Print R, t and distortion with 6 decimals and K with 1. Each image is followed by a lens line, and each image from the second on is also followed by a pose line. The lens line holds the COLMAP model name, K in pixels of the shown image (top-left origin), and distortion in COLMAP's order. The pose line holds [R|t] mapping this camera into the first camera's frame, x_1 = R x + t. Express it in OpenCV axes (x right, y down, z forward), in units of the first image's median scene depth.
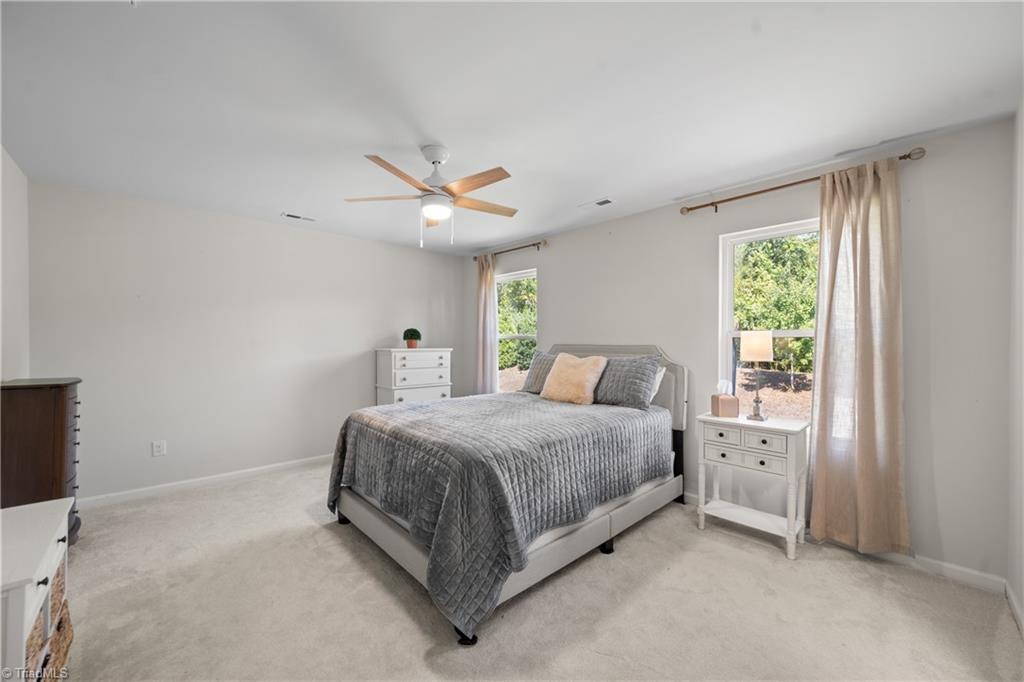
lens RADIAL K [[393.1, 0, 521.1], [0, 393.1, 339.9], [0, 0, 1]] dist [-0.003770, -0.000145]
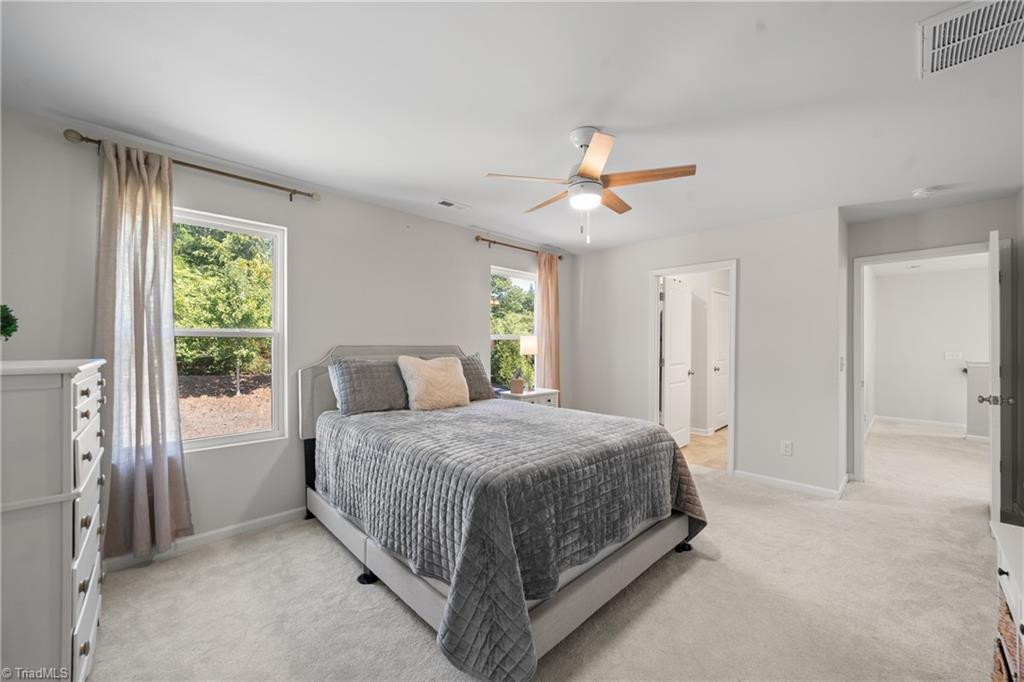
lens RADIAL K [[393.1, 0, 521.0], [0, 393.1, 342.0], [0, 0, 1]] dist [-0.003770, -0.000145]
pose [[-0.018110, -0.001170, 0.999835, -0.867316], [-0.005562, 0.999984, 0.001069, 0.001841], [-0.999821, -0.005541, -0.018117, 0.900574]]
